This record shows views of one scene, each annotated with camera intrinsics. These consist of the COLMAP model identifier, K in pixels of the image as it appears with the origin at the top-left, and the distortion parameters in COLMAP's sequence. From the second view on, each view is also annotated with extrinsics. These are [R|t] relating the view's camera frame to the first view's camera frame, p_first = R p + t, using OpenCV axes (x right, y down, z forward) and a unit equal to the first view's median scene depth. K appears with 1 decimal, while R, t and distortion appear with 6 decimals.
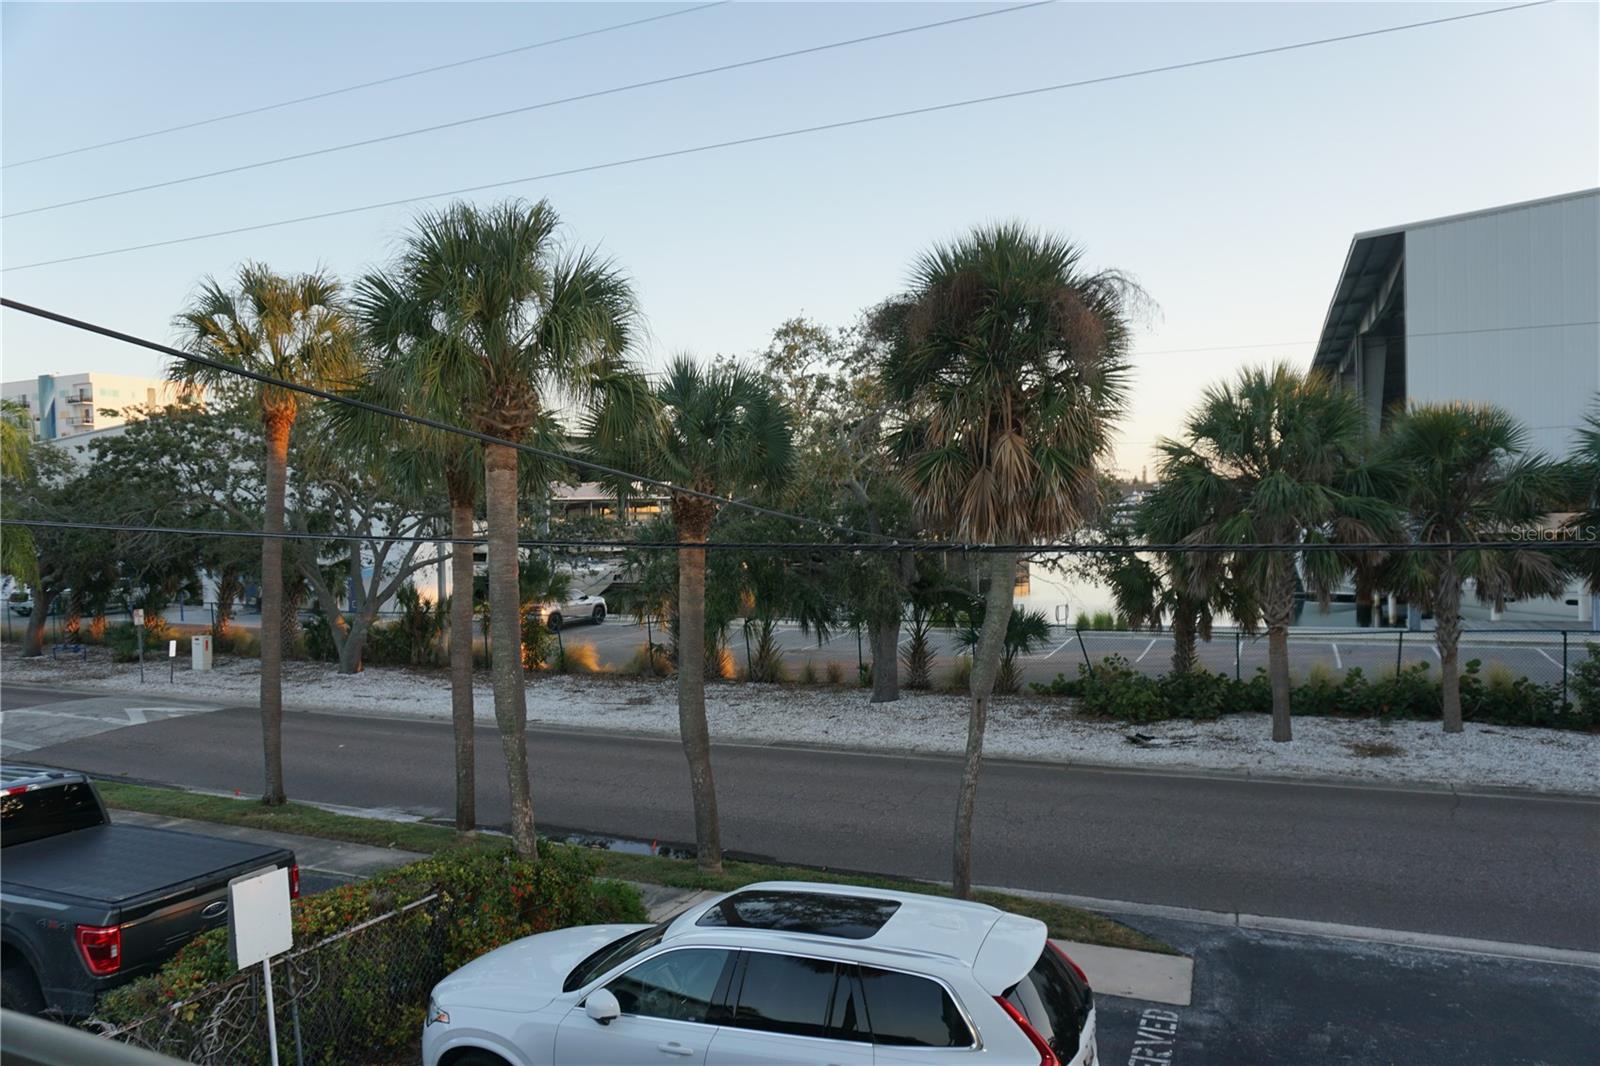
lens RADIAL K [[1073.7, 0, 800.3], [0, 1073.7, 529.7], [0, 0, 1]] dist [-0.041431, 0.029774]
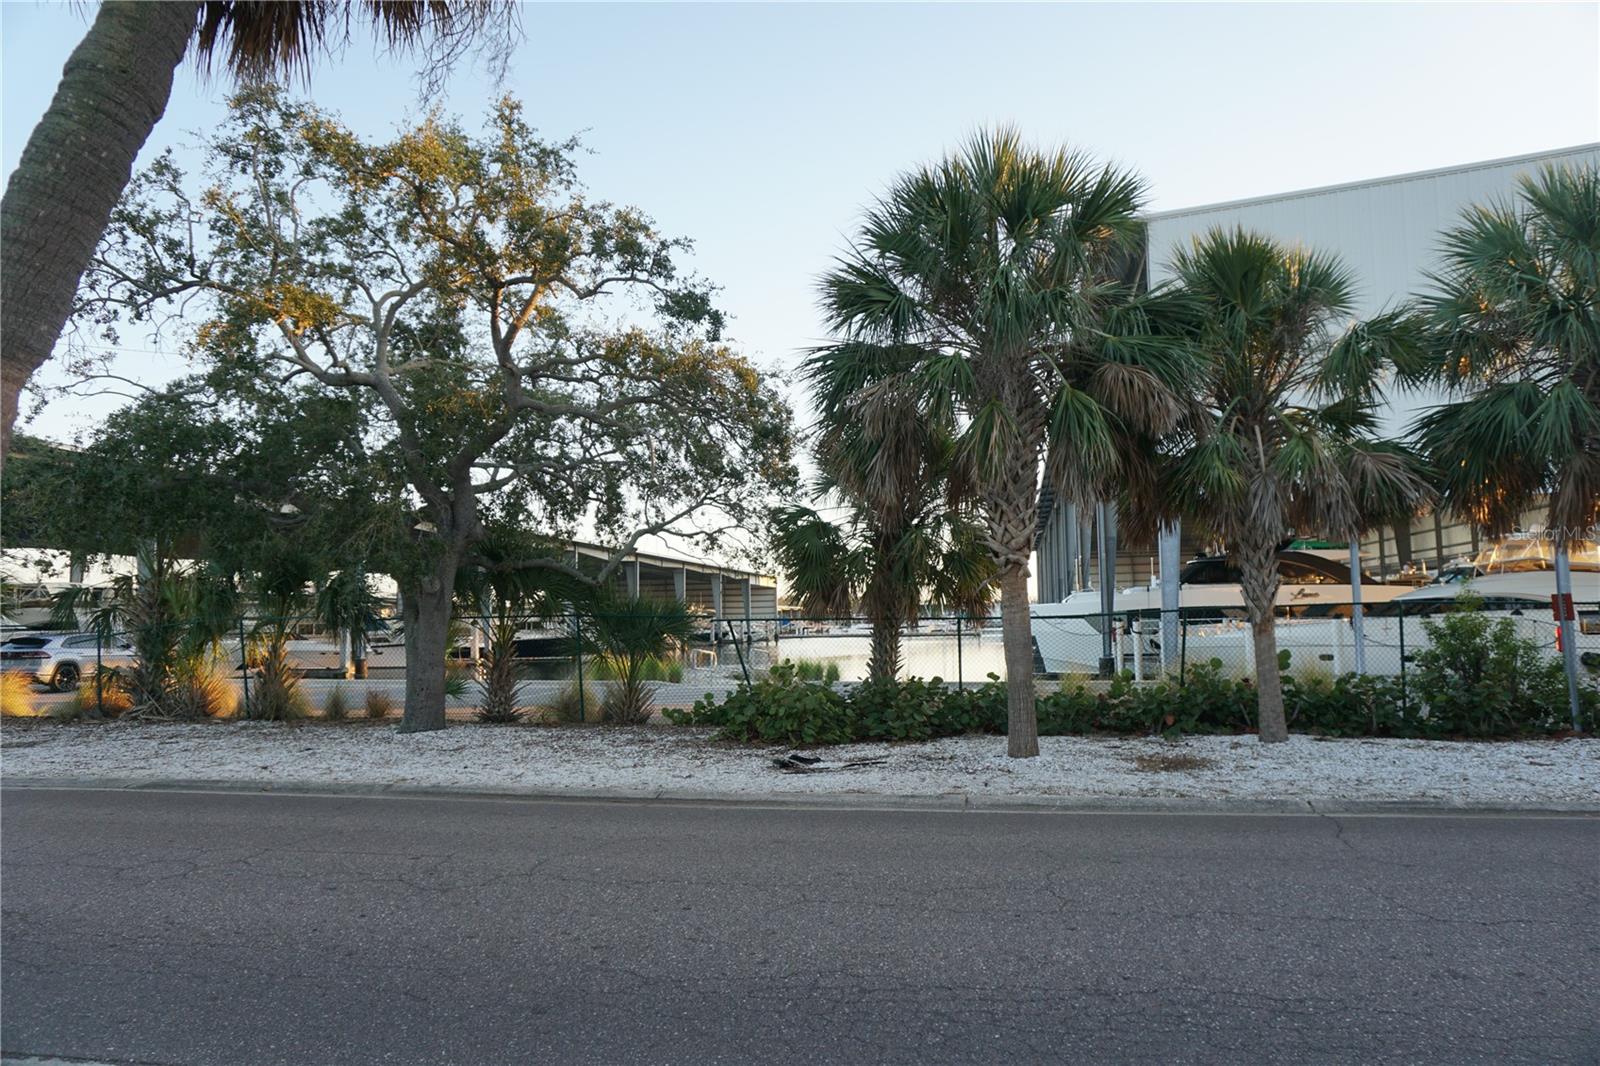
lens RADIAL K [[1073.7, 0, 793.8], [0, 1073.7, 521.8], [0, 0, 1]] dist [-0.041431, 0.029774]
pose [[0.976963, 0.034237, 0.210647, 0.198984], [-0.008591, 0.992557, -0.121480, 0.143691], [-0.213238, 0.116872, 0.969985, 0.437243]]
